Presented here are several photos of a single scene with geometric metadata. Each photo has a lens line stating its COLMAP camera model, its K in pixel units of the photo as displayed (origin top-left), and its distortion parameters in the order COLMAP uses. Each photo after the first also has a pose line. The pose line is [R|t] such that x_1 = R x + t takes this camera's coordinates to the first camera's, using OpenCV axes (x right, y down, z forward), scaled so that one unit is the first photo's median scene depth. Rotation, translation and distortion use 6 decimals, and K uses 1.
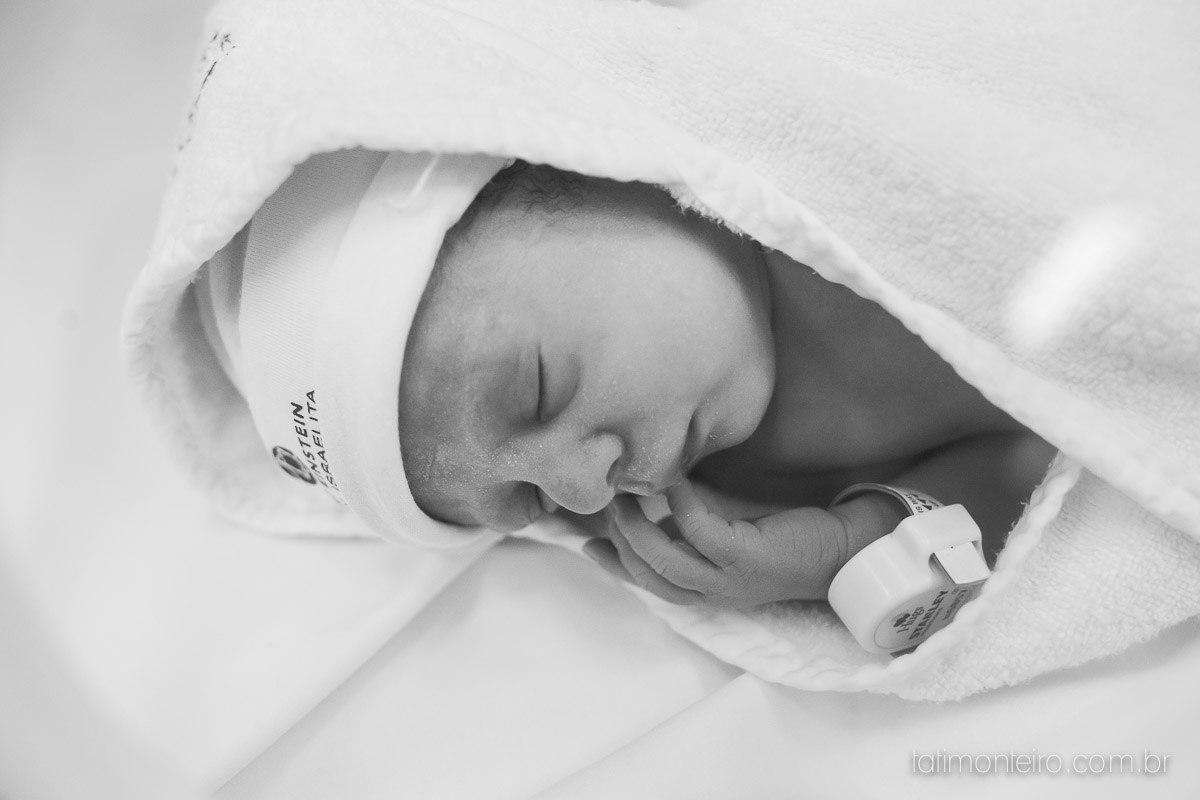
lens RADIAL K [[1084.5, 0, 600.0], [0, 1084.5, 400.0], [0, 0, 1]] dist [-0.012014, -0.000688]
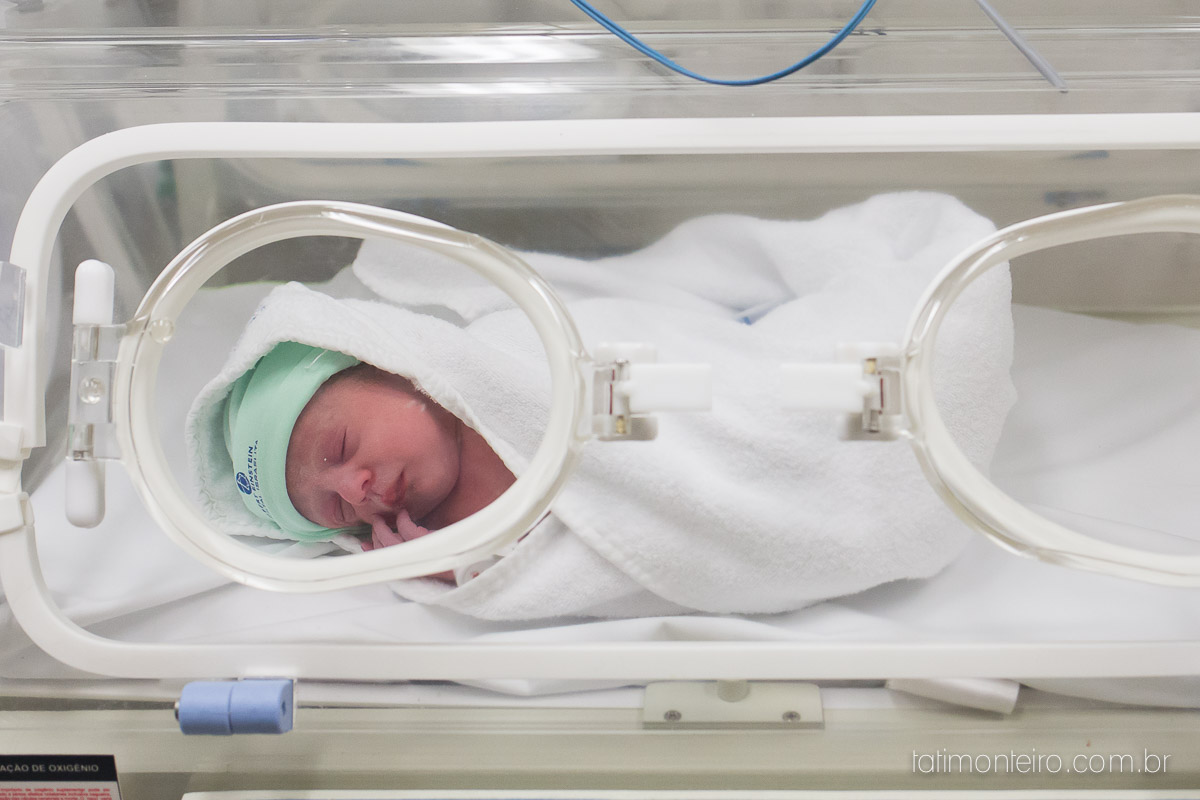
lens RADIAL K [[1084.5, 0, 600.0], [0, 1084.5, 400.0], [0, 0, 1]] dist [-0.012014, -0.000688]
pose [[0.985335, 0.153010, -0.075514, 0.717497], [-0.170005, 0.918192, -0.357800, 0.703304], [0.014589, 0.365391, 0.930740, -1.398268]]
